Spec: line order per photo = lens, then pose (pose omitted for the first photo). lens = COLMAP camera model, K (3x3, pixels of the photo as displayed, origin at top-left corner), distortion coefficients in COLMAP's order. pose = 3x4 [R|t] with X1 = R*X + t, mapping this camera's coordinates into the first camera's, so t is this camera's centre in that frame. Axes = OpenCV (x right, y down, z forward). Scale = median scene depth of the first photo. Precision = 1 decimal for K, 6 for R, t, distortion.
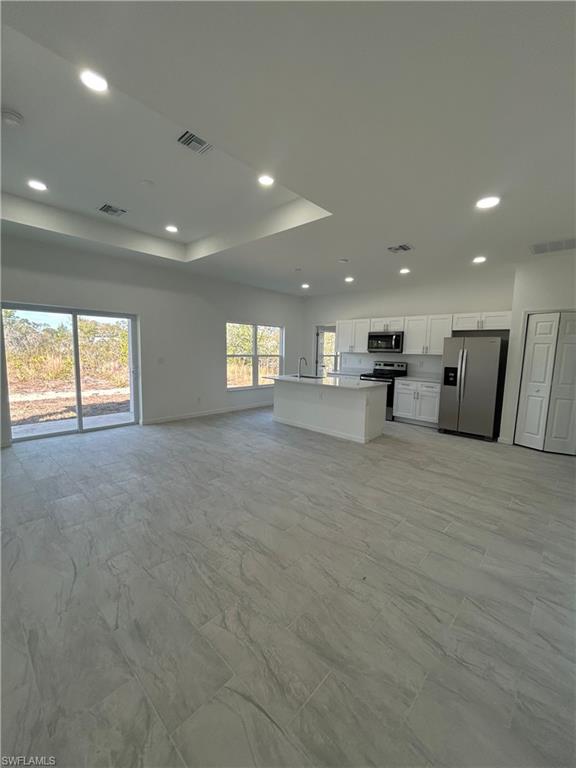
lens RADIAL K [[310.2, 0, 289.7], [0, 310.2, 382.8], [0, 0, 1]] dist [0.000495, 0.000235]
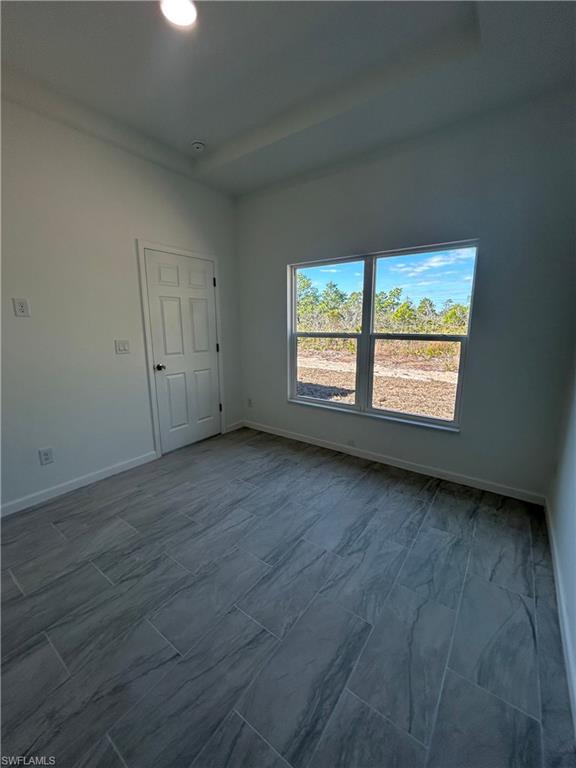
lens RADIAL K [[310.2, 0, 289.7], [0, 310.2, 382.8], [0, 0, 1]] dist [0.000495, 0.000235]
pose [[0.113999, 0.168715, -0.979050, 0.387216], [-0.104330, 0.982059, 0.157085, -0.107744], [0.987988, 0.084237, 0.129555, 1.142081]]
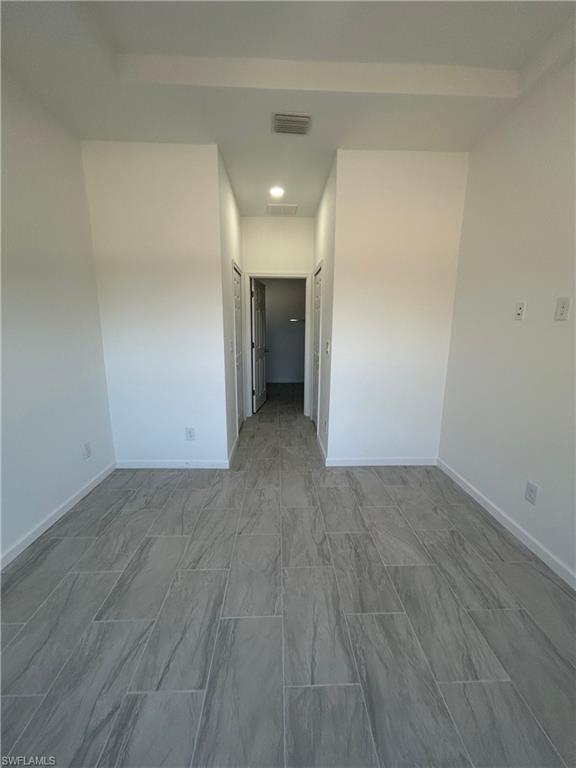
lens RADIAL K [[310.2, 0, 289.7], [0, 310.2, 382.8], [0, 0, 1]] dist [0.000495, 0.000235]
pose [[-0.701168, -0.162091, 0.694327, -0.087456], [0.056701, 0.958055, 0.280919, -0.136682], [-0.710738, 0.236341, -0.662567, 1.267558]]
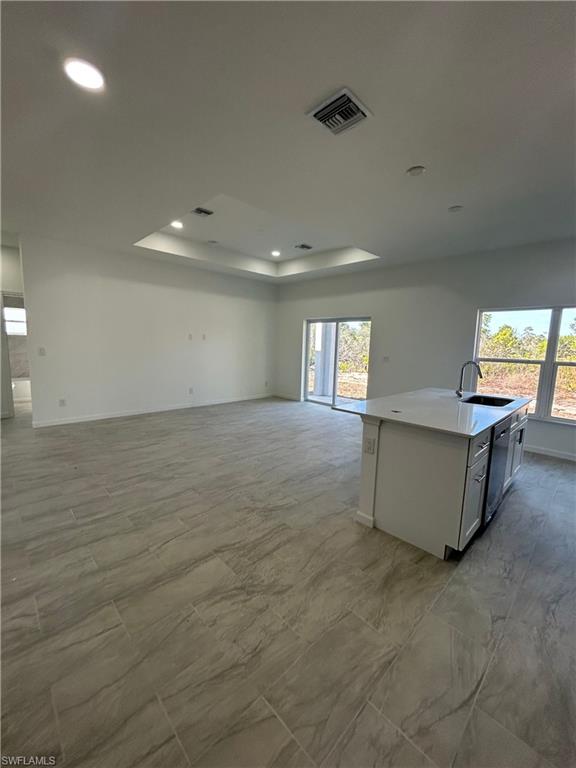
lens RADIAL K [[310.2, 0, 289.7], [0, 310.2, 382.8], [0, 0, 1]] dist [0.000495, 0.000235]
pose [[-0.047163, 0.103317, -0.993530, 0.635018], [-0.140561, 0.984053, 0.109004, -0.063284], [0.988948, 0.144792, -0.031889, 0.746957]]
